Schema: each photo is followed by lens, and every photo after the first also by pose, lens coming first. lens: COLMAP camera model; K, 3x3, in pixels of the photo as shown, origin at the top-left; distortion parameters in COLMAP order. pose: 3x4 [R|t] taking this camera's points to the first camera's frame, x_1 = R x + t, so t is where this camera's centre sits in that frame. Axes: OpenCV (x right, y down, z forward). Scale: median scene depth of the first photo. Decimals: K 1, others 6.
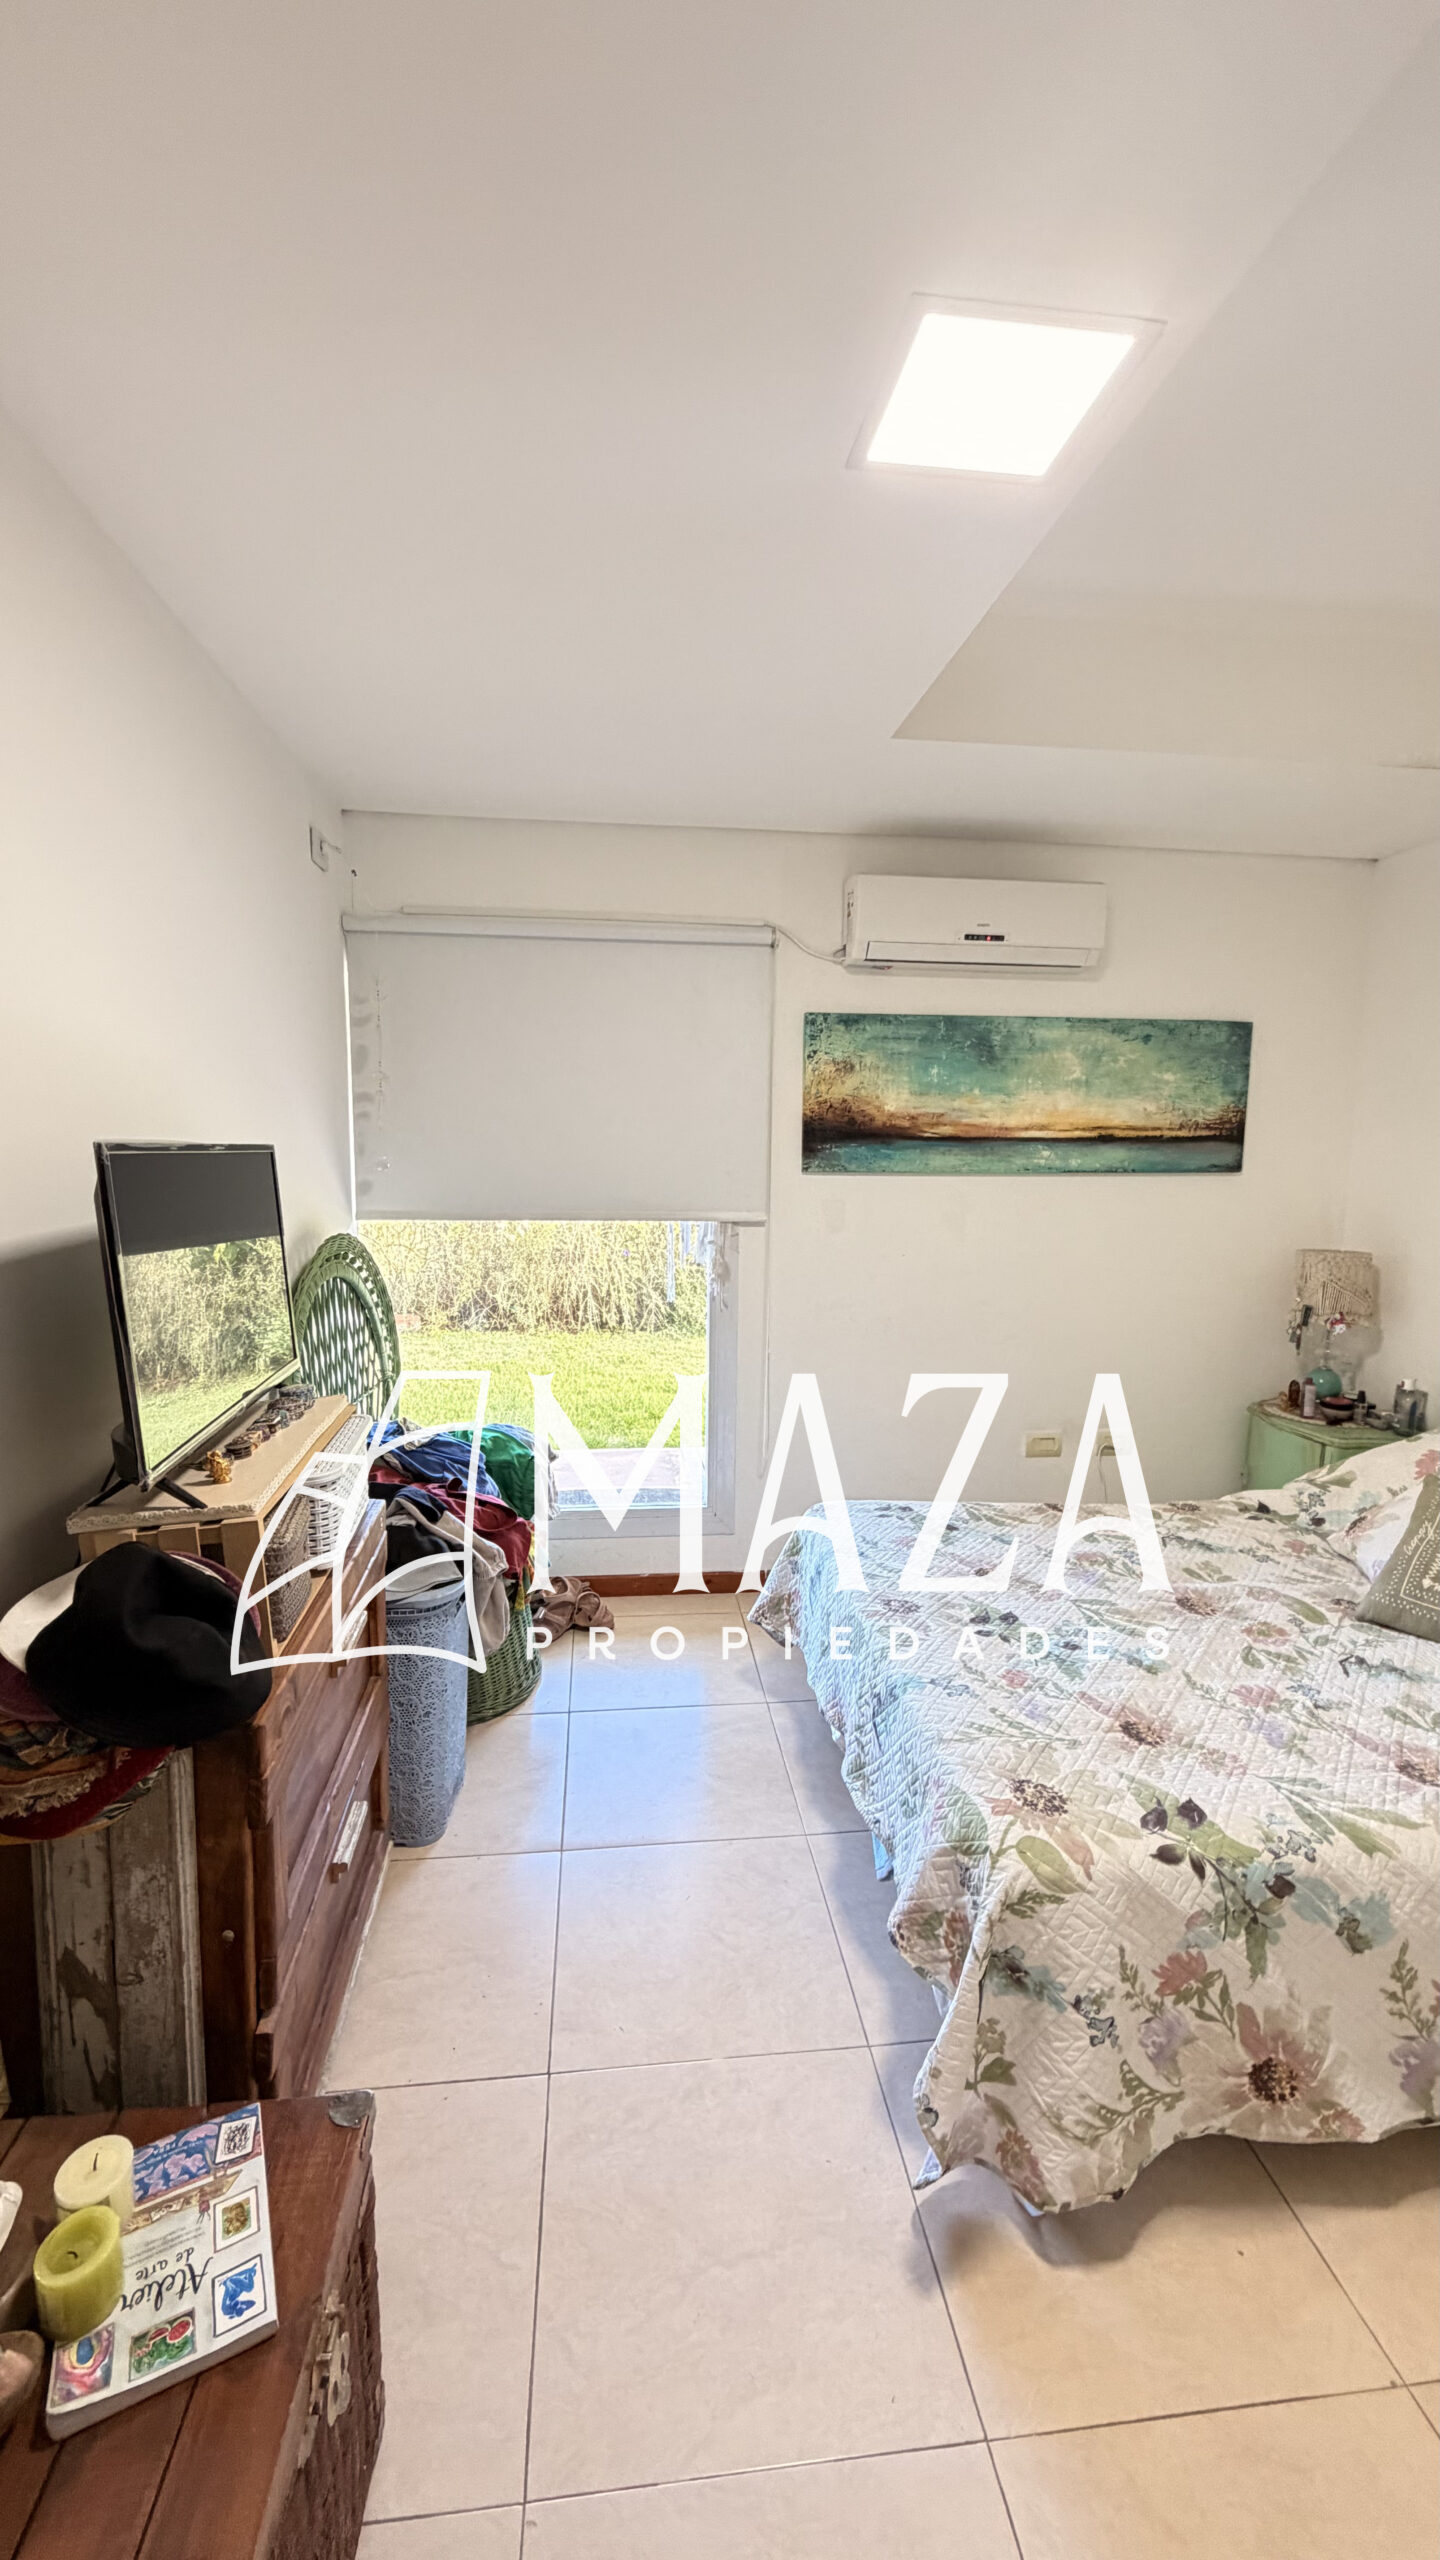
lens RADIAL K [[1018.3, 0, 717.0], [0, 1018.3, 1272.4], [0, 0, 1]] dist [0.000606, 0.000145]
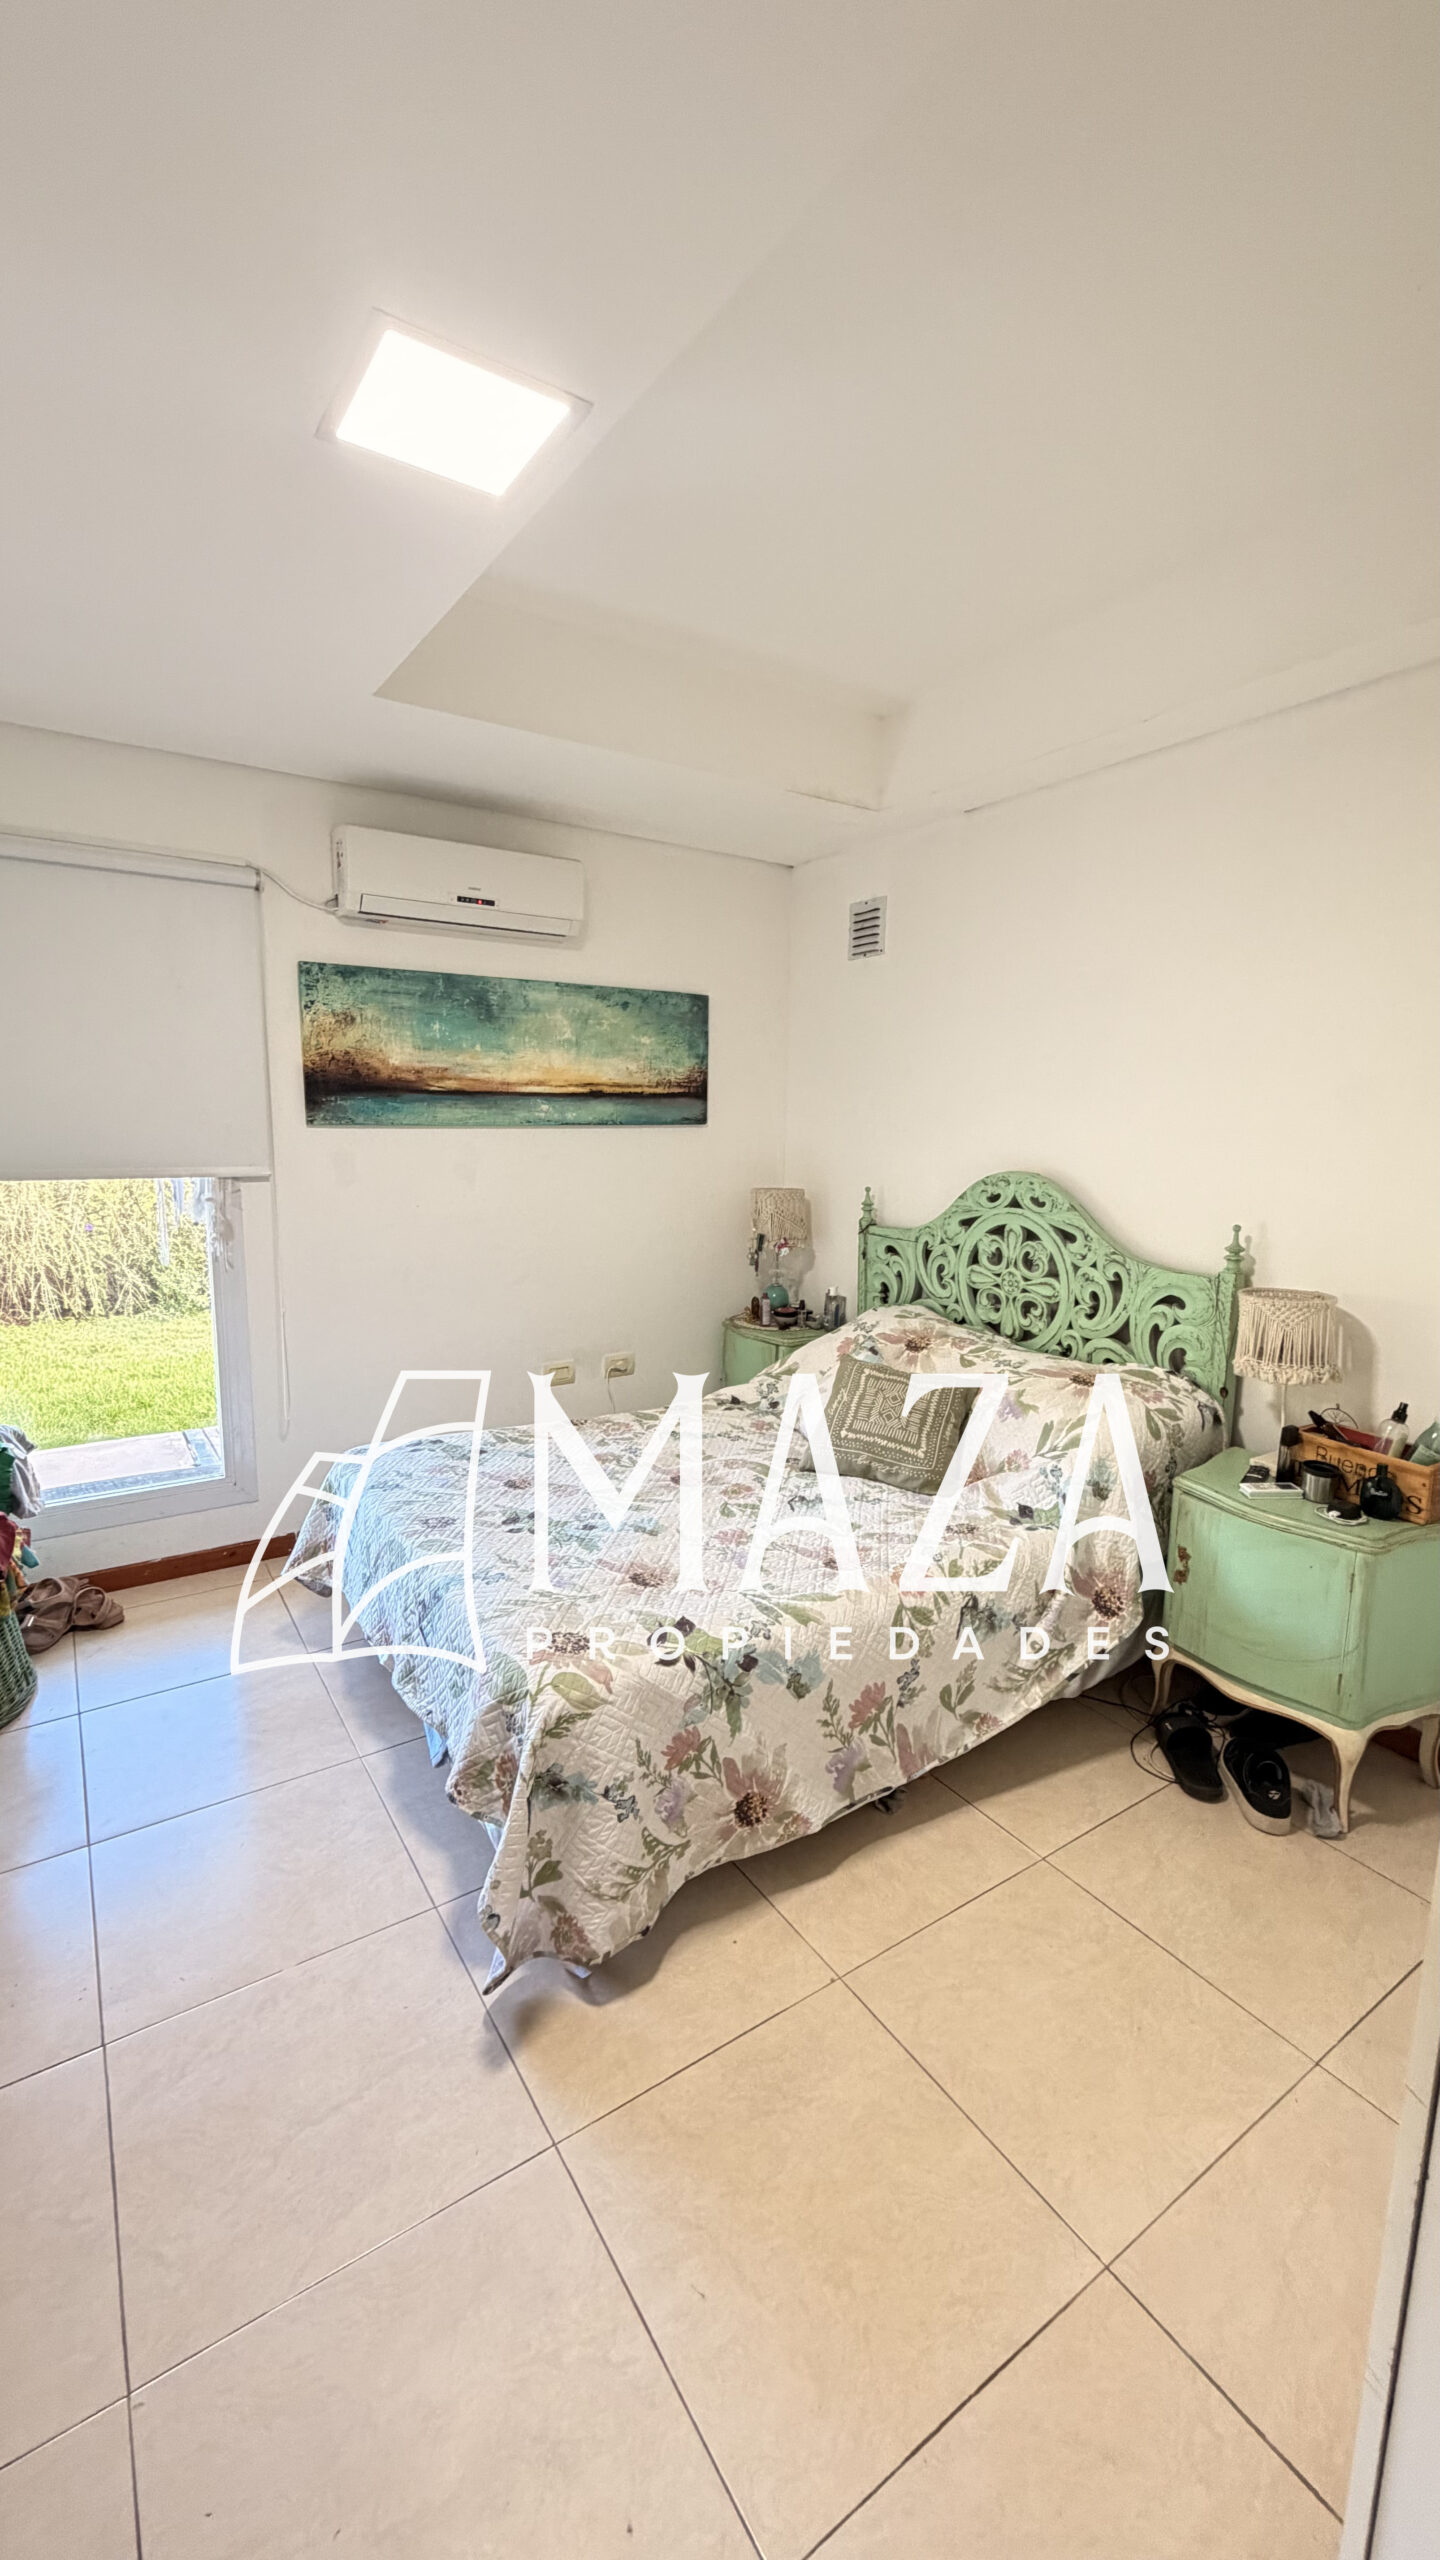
lens RADIAL K [[1018.3, 0, 717.0], [0, 1018.3, 1272.4], [0, 0, 1]] dist [0.000606, 0.000145]
pose [[0.890829, -0.068552, 0.449137, -0.023505], [0.052464, 0.997460, 0.048186, 0.026718], [-0.451299, -0.019362, 0.892163, -0.094193]]
